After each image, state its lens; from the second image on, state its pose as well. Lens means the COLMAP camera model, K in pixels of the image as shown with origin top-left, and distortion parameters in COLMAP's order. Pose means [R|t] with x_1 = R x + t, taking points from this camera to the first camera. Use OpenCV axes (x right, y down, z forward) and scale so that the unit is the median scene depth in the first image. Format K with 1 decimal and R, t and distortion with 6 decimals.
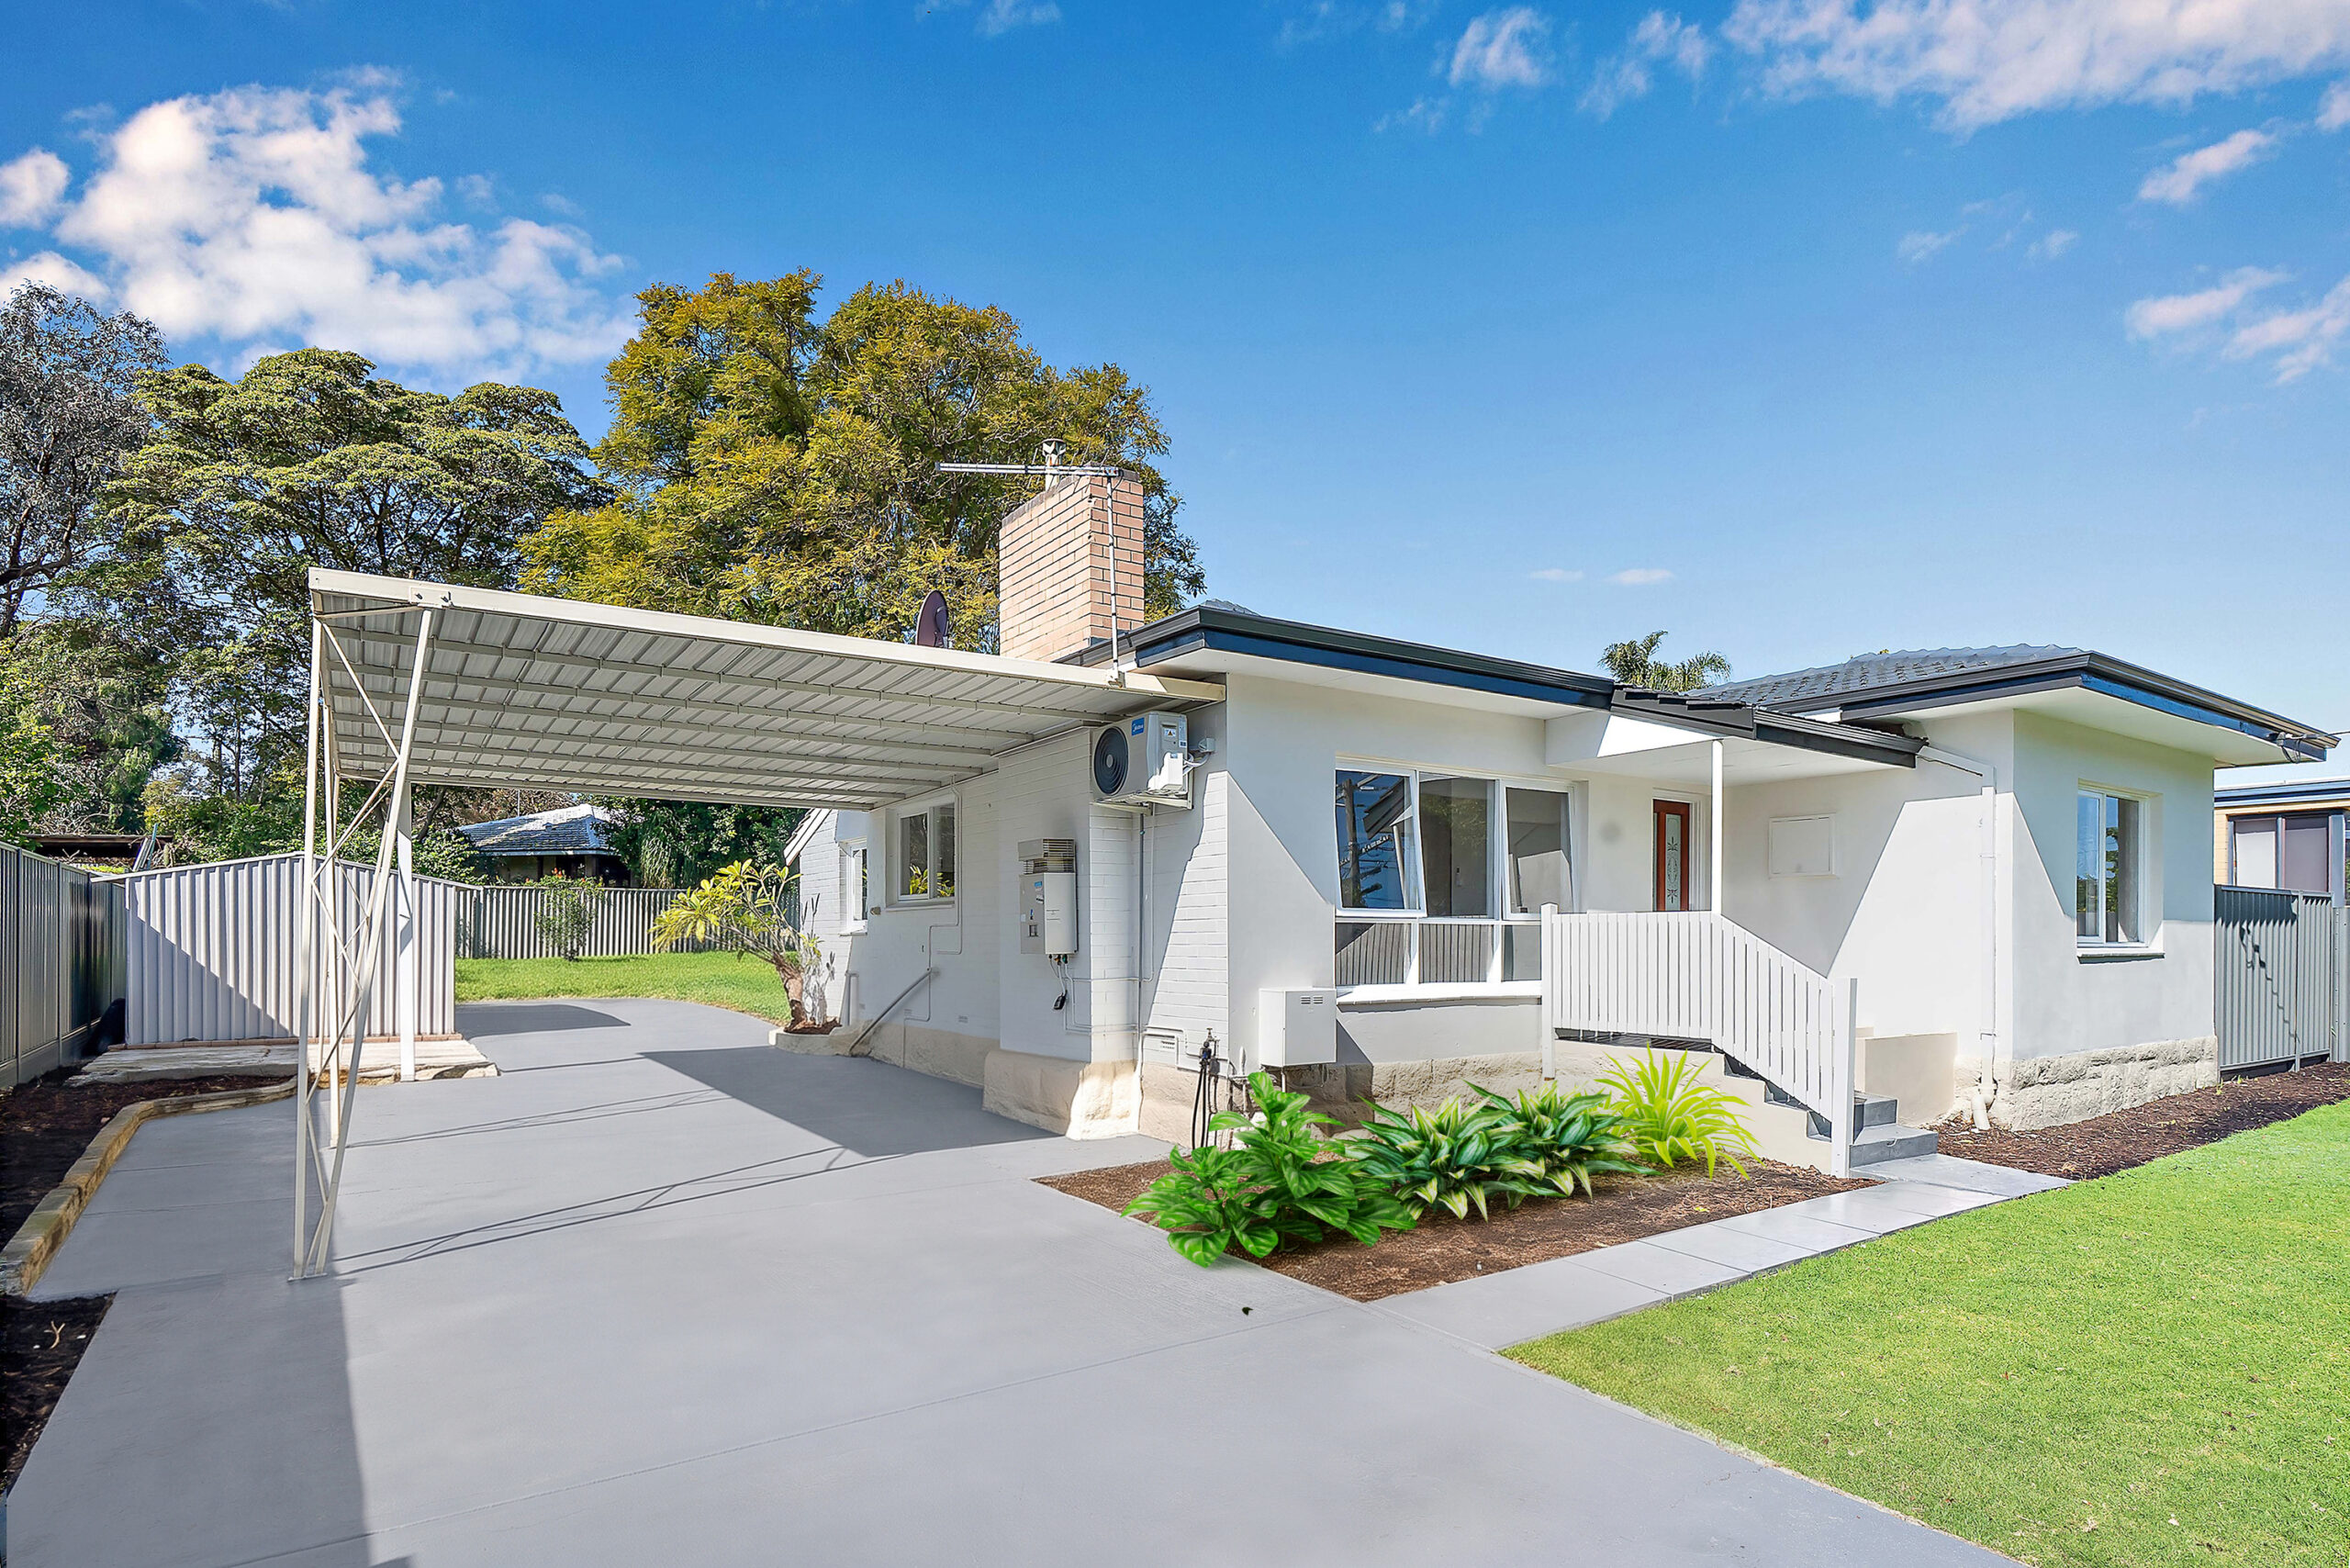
lens RADIAL K [[1182.6, 0, 1178.3], [0, 1182.6, 779.0], [0, 0, 1]] dist [-0.014161, 0.000869]
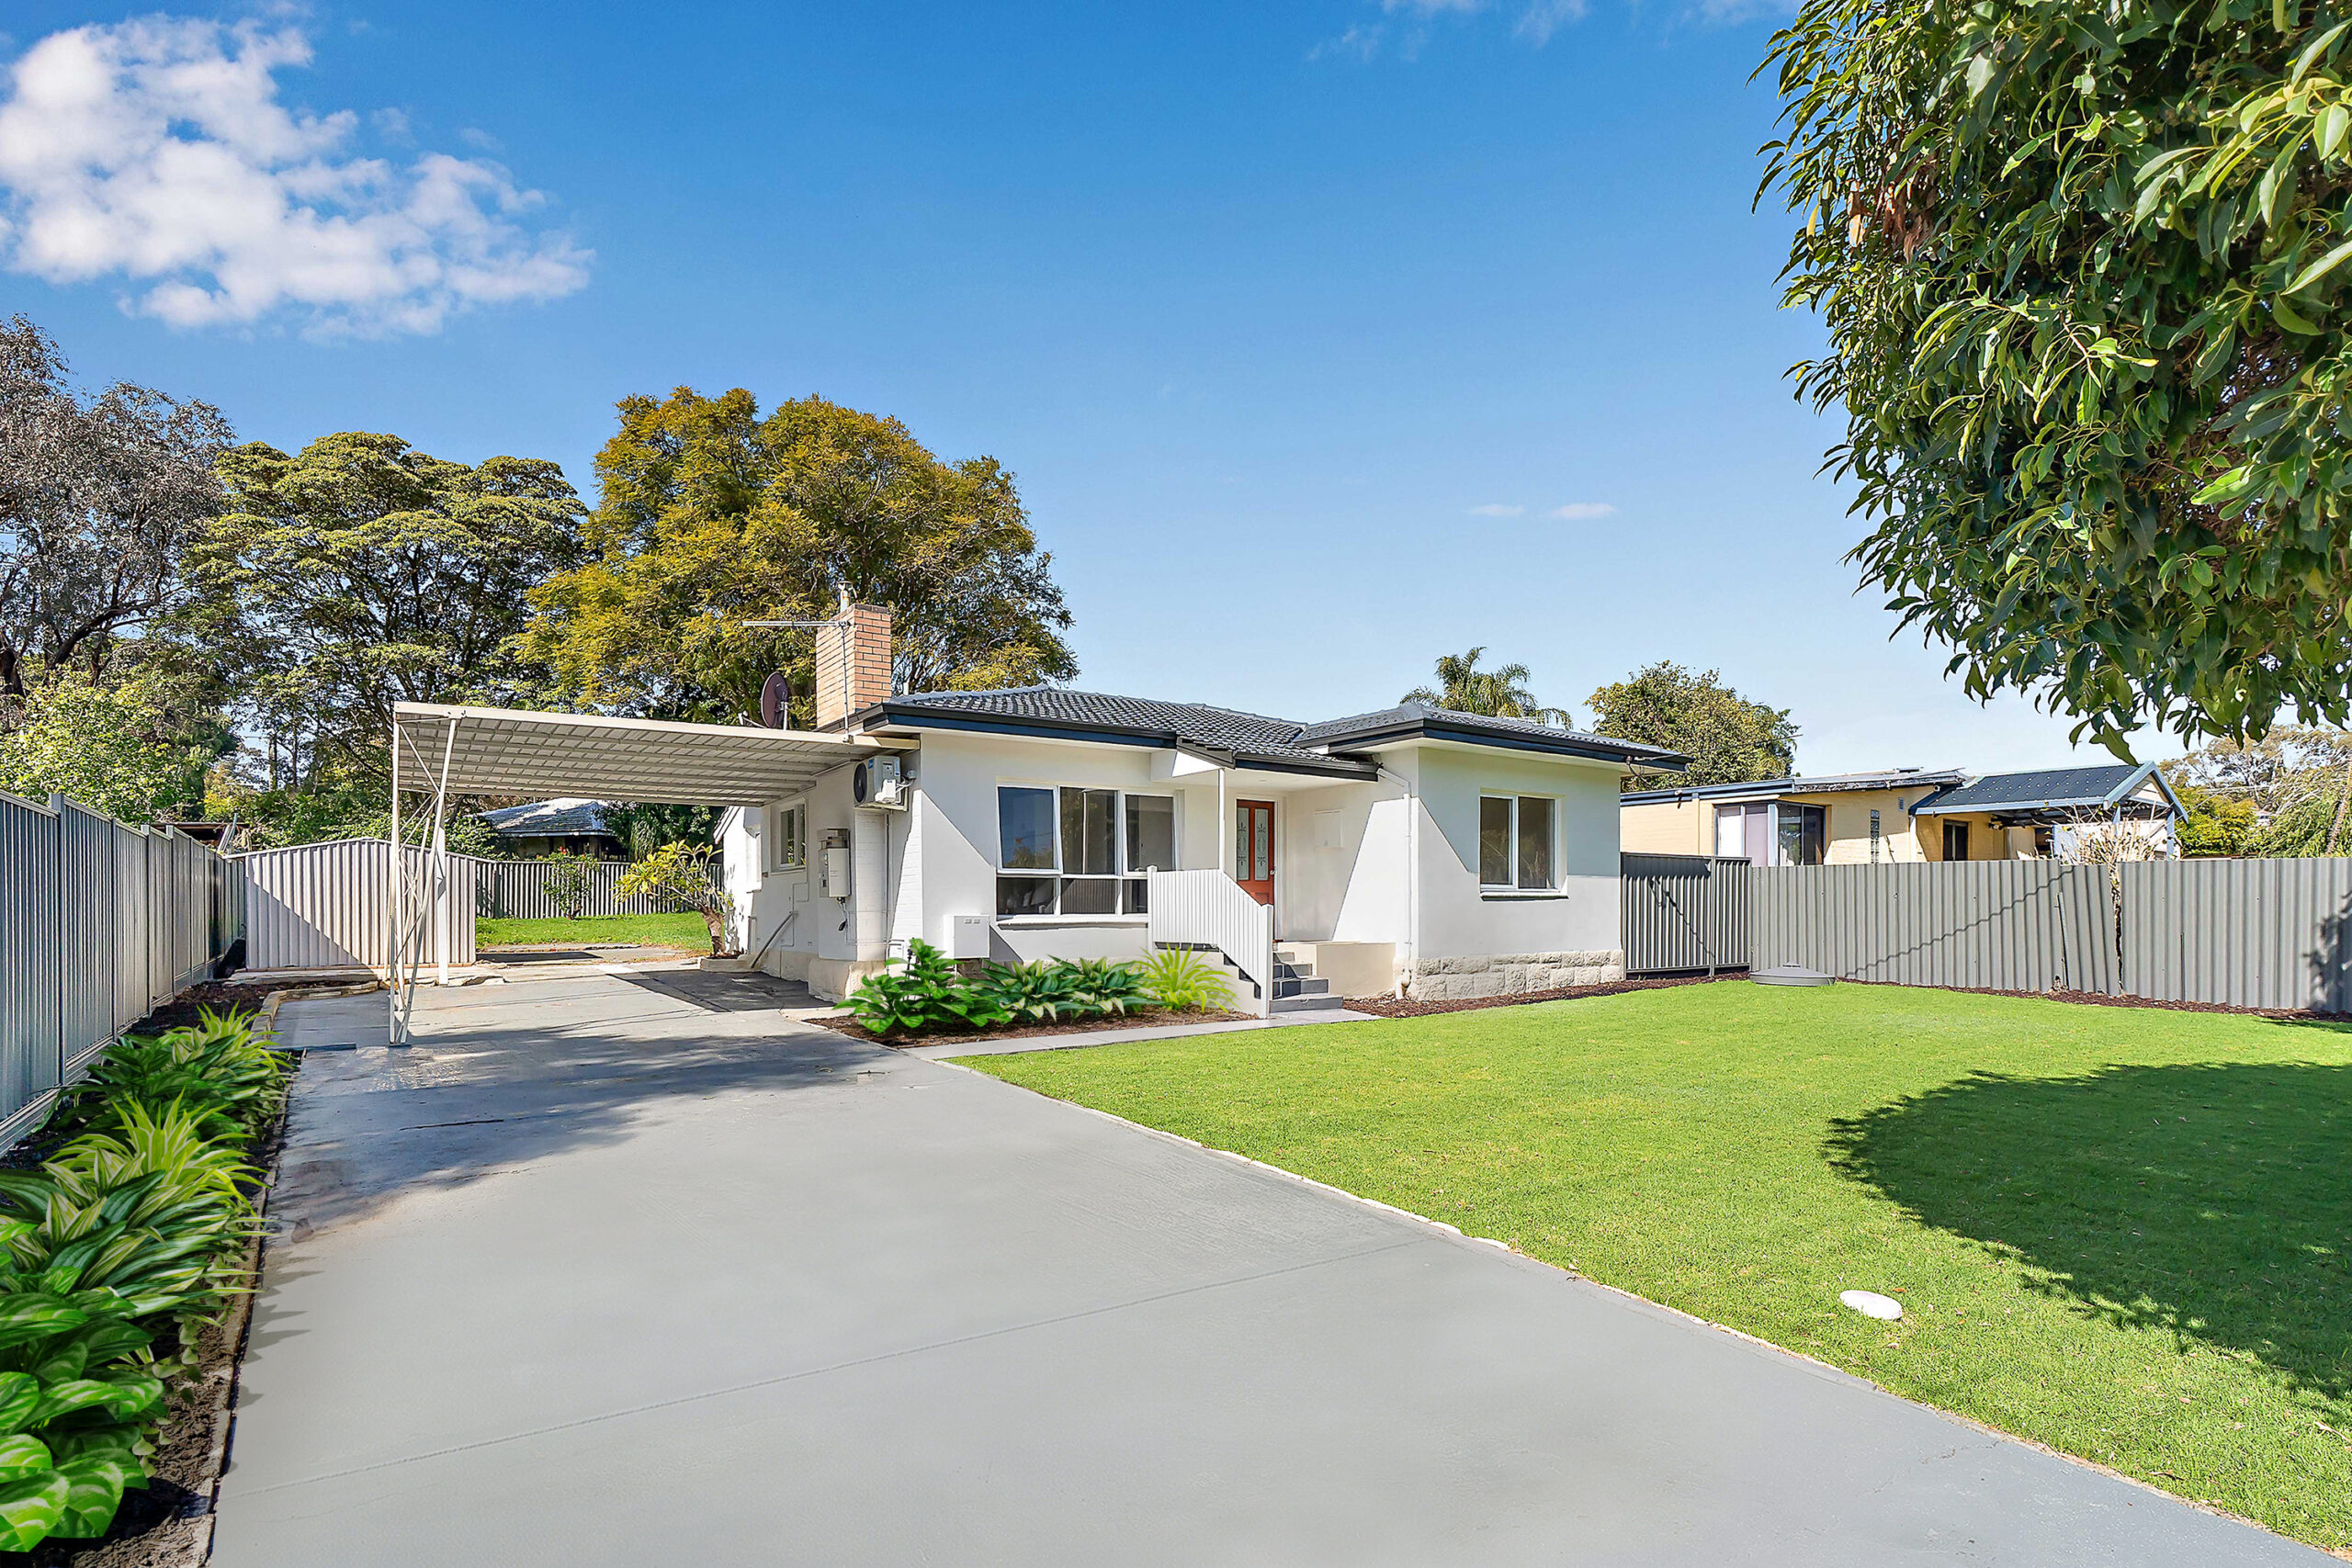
lens RADIAL K [[1099.2, 0, 1177.9], [0, 1099.2, 762.1], [0, 0, 1]] dist [0.002220, 0.000506]
pose [[0.999920, -0.004990, 0.011615, 0.198152], [0.004954, 0.999983, 0.003081, -0.024915], [-0.011630, -0.003023, 0.999928, -0.307309]]
